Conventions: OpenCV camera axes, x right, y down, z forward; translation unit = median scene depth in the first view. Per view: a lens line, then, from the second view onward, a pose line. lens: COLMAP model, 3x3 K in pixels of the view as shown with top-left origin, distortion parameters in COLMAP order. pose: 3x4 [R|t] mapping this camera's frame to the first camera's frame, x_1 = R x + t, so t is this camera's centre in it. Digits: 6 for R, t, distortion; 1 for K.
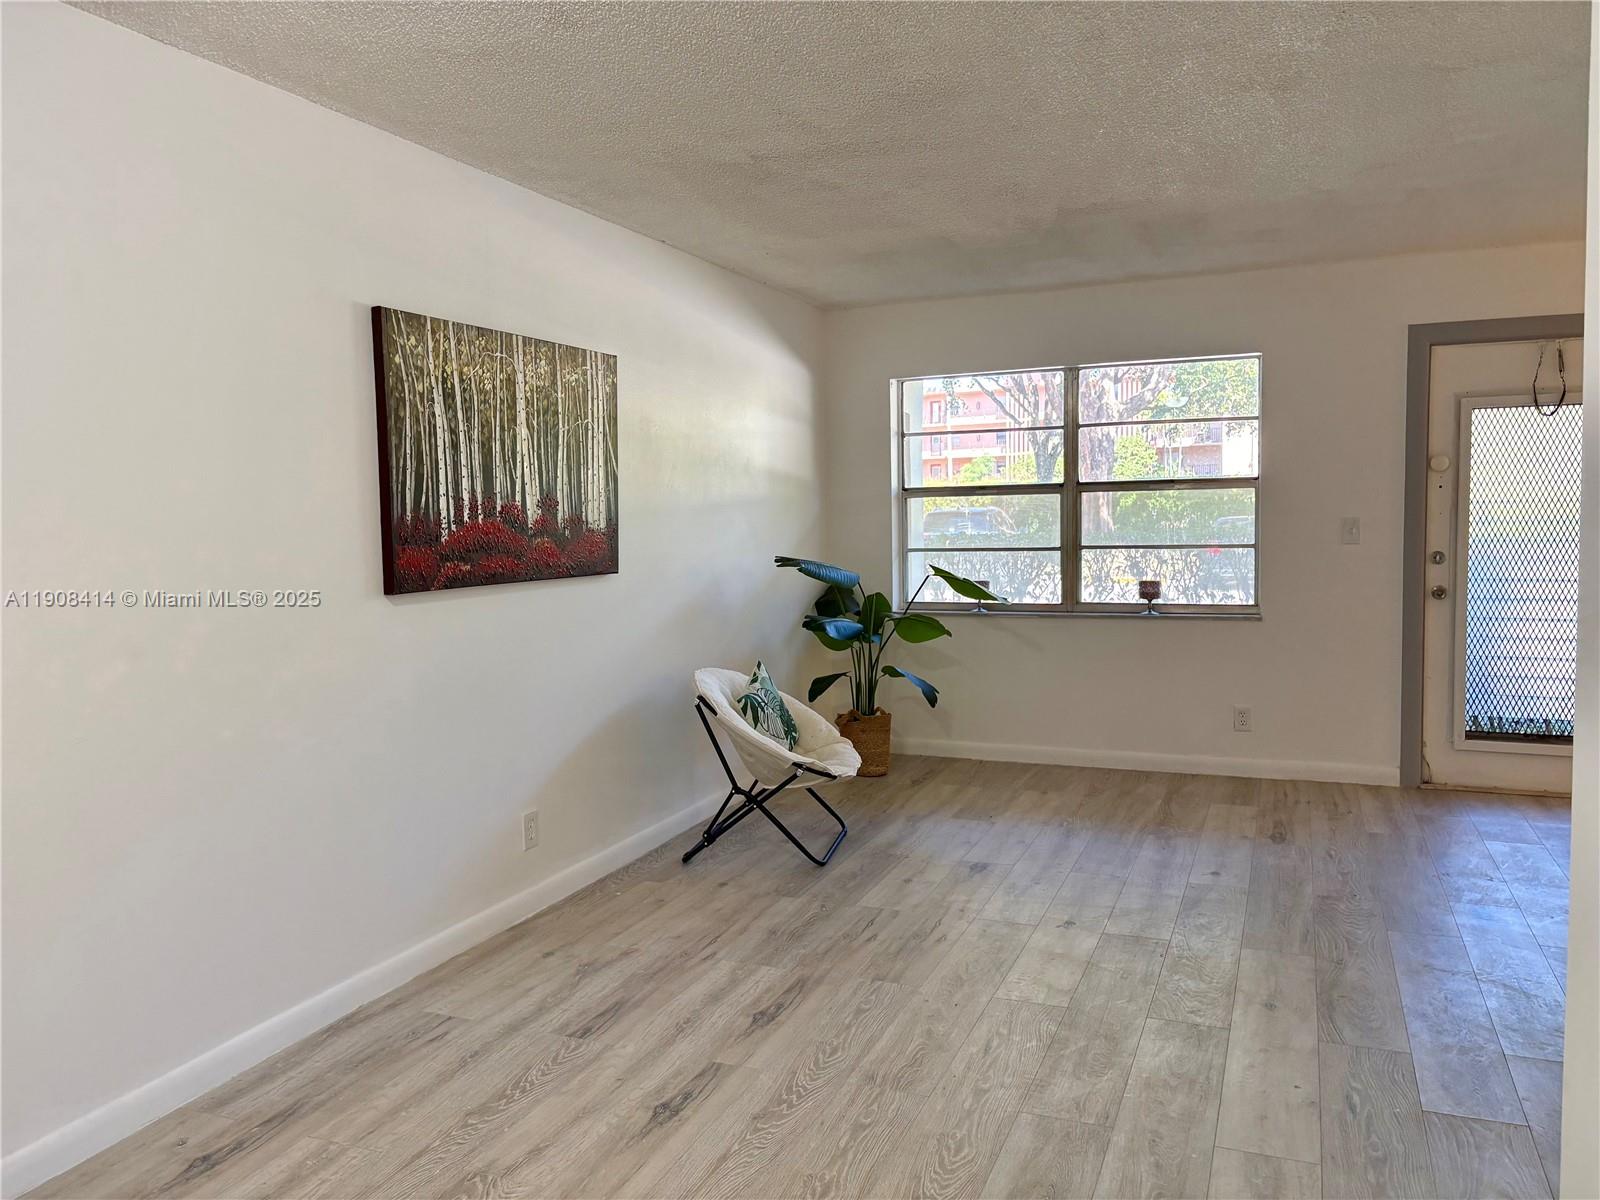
lens RADIAL K [[1219.9, 0, 792.1], [0, 1219.9, 598.6], [0, 0, 1]] dist [0.052842, -0.061191]
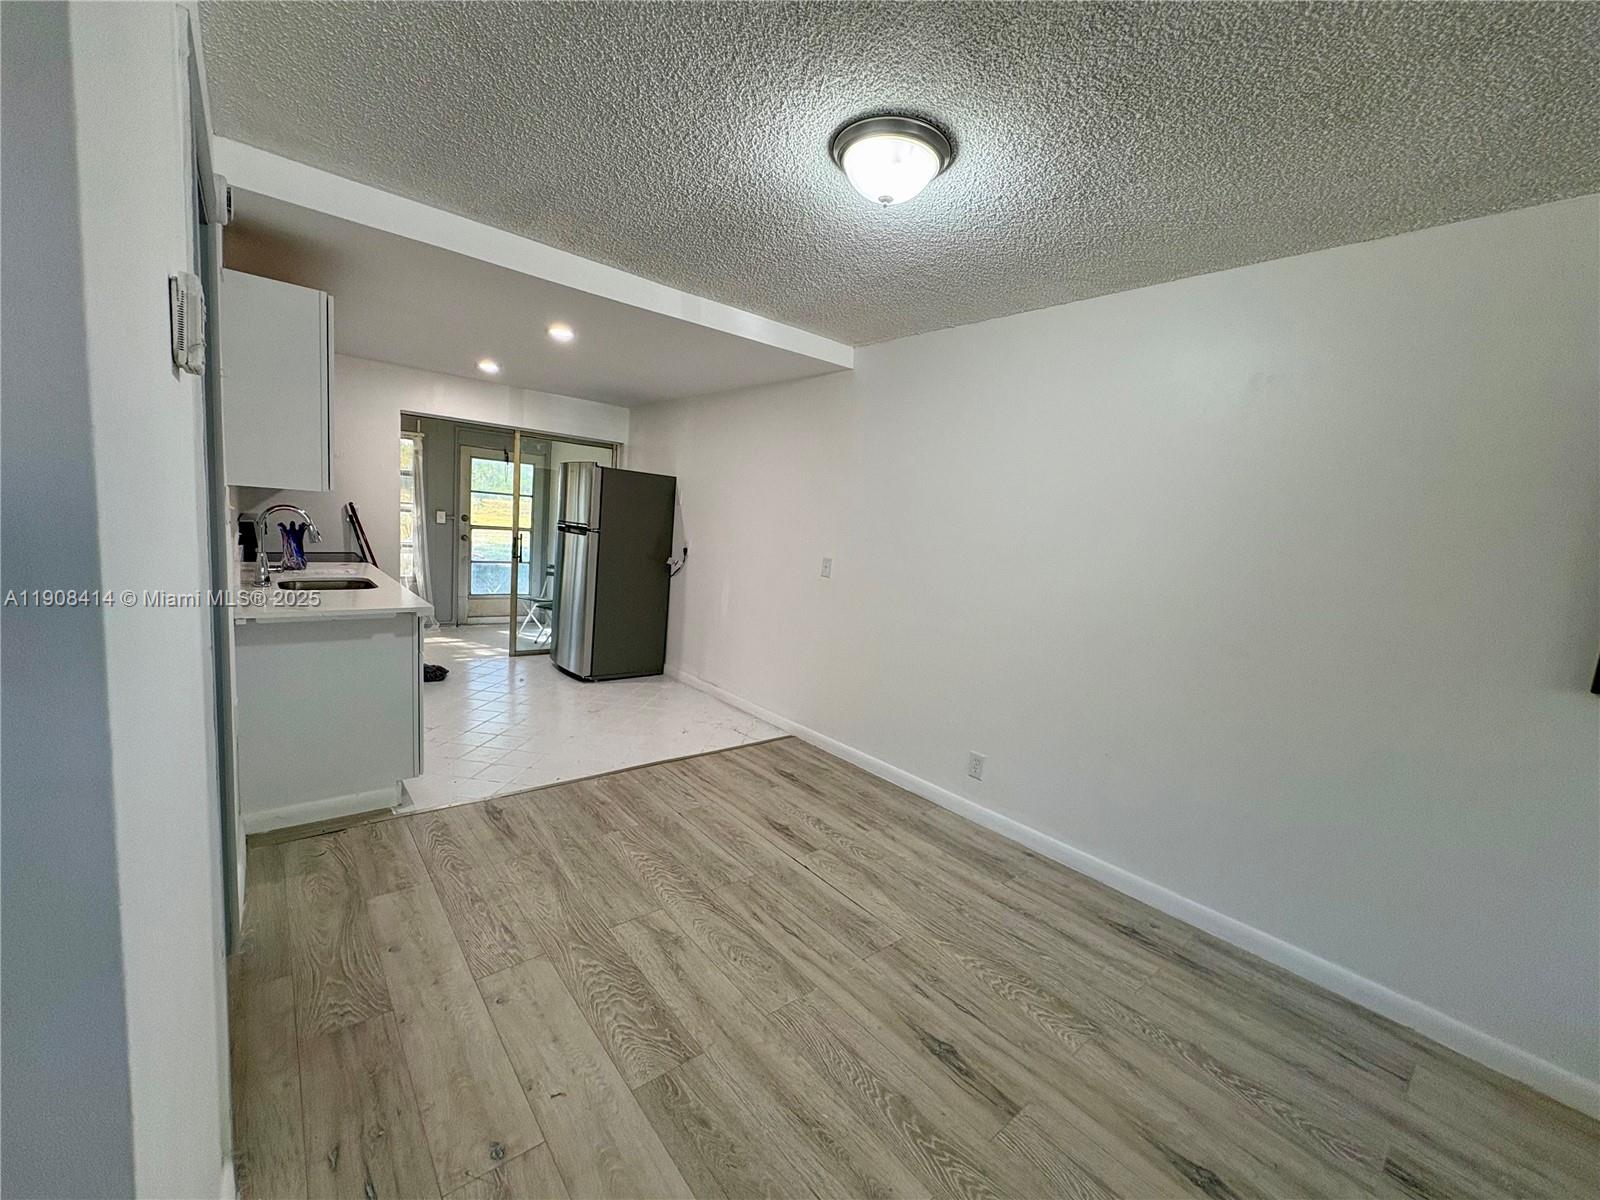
lens RADIAL K [[642.2, 0, 803.5], [0, 642.2, 598.9], [0, 0, 1]] dist [-0.007382, 0.001302]
pose [[-0.455269, 0.097274, -0.885024, 0.298678], [-0.137987, 0.974295, 0.178069, -0.061450], [0.879596, 0.203191, -0.430143, 0.537967]]
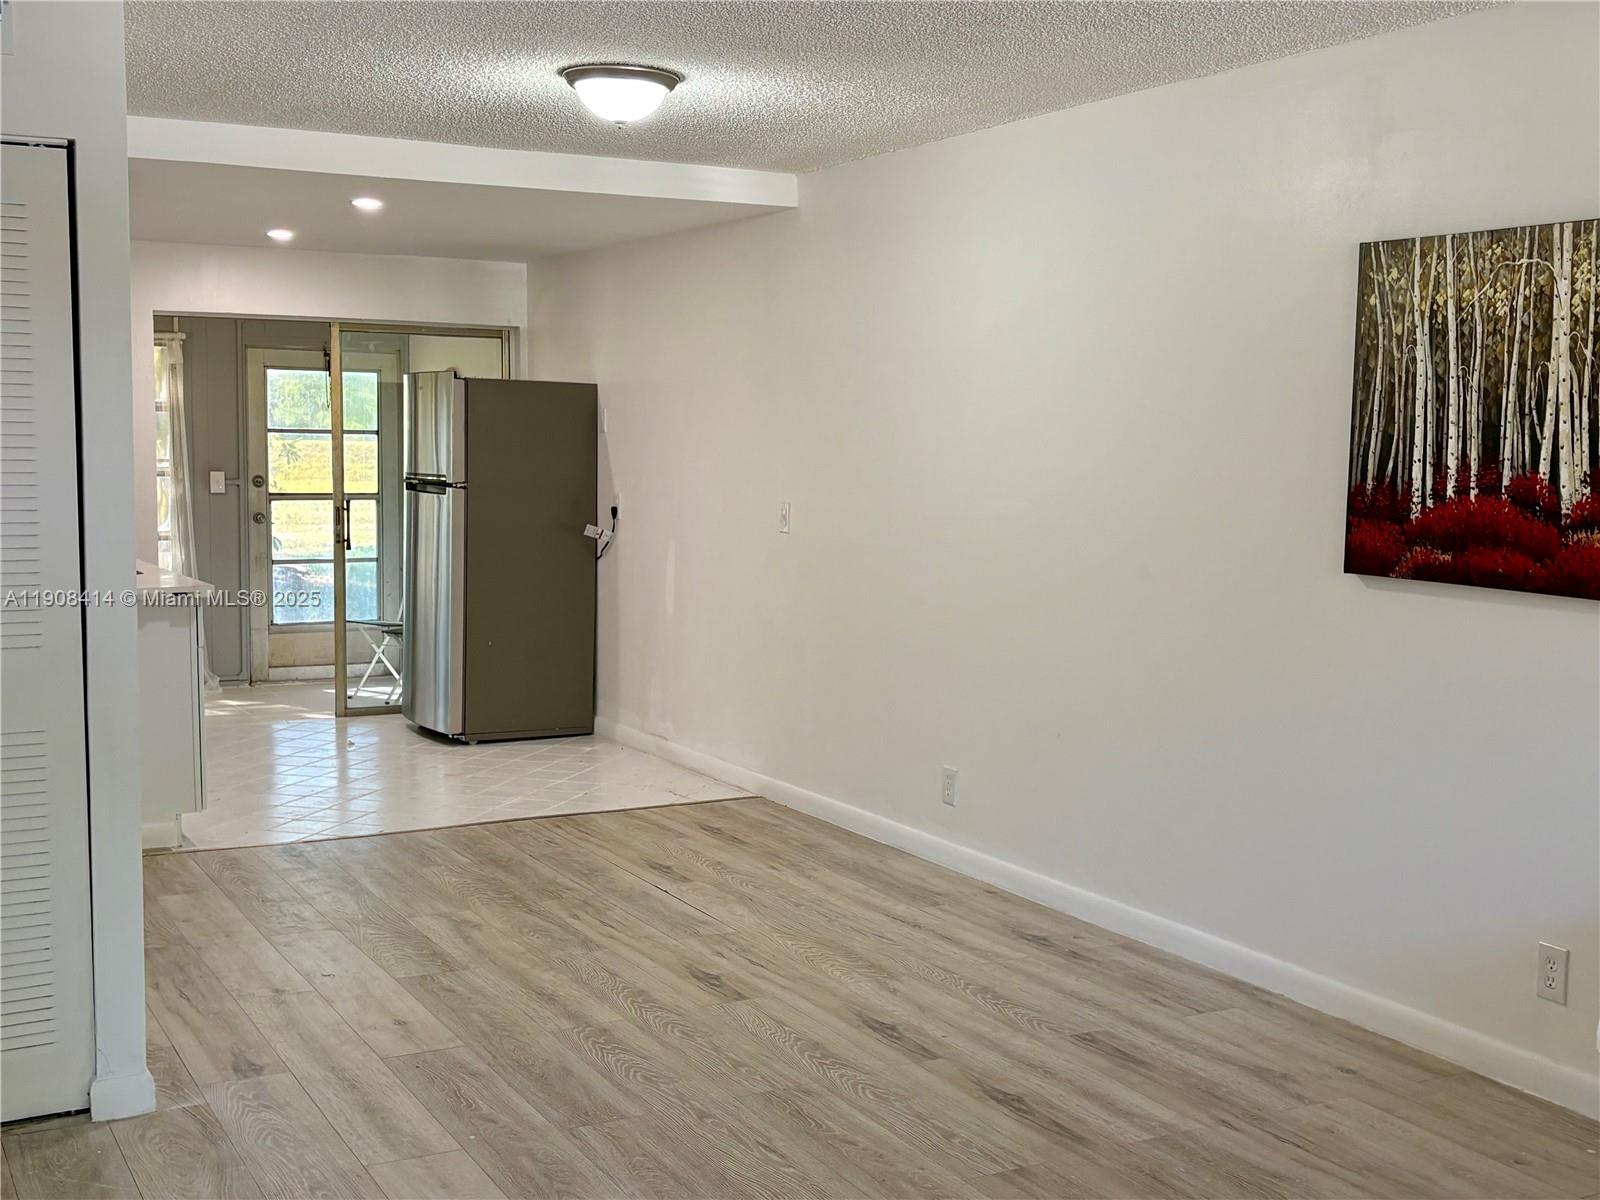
lens RADIAL K [[1877.1, 0, 828.4], [0, 1877.1, 595.1], [0, 0, 1]] dist [0.047617, 0.000000]
pose [[-0.619786, 0.086136, -0.780029, 0.771049], [-0.056636, 0.986457, 0.153933, -0.140150], [0.782724, 0.139583, -0.606514, 1.234928]]
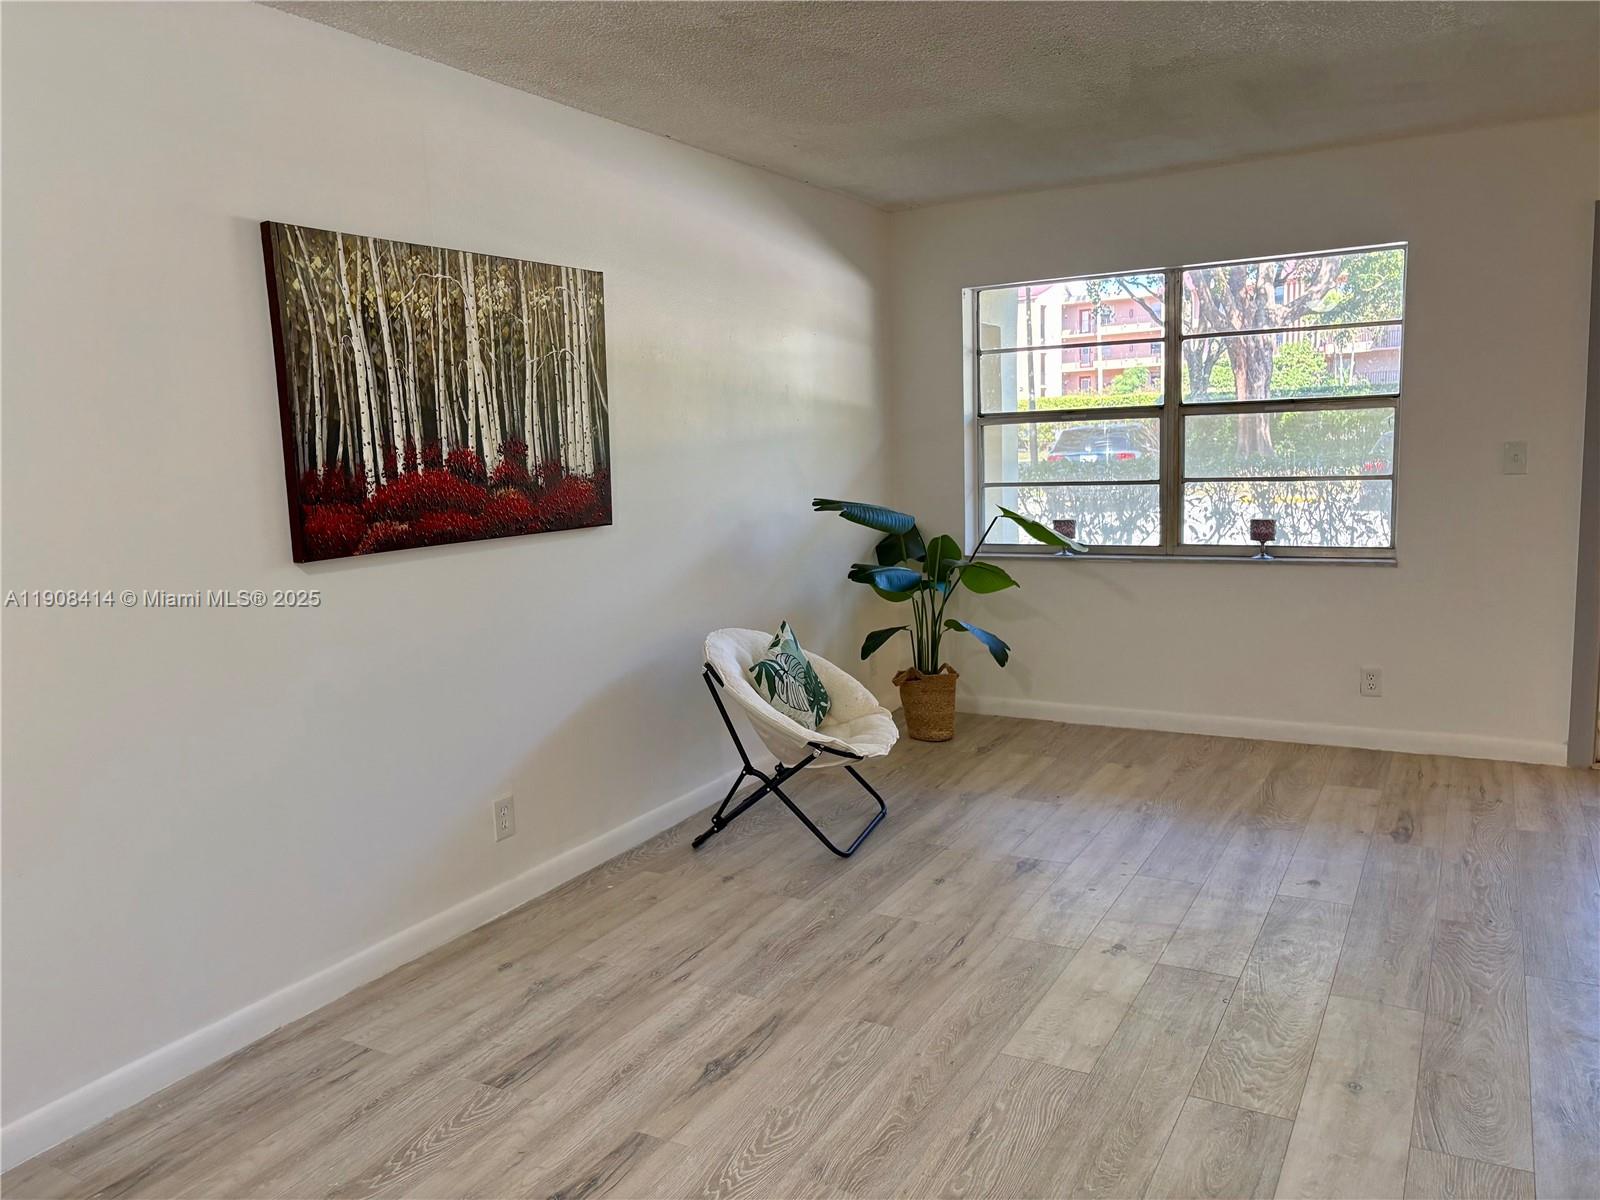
lens RADIAL K [[1219.9, 0, 779.4], [0, 1219.9, 607.7], [0, 0, 1]] dist [0.052842, -0.061191]
pose [[0.991760, 0.000288, -0.128107, 0.095486], [0.008966, 0.997389, 0.071655, -0.024620], [0.127793, -0.072214, 0.989168, 0.150082]]
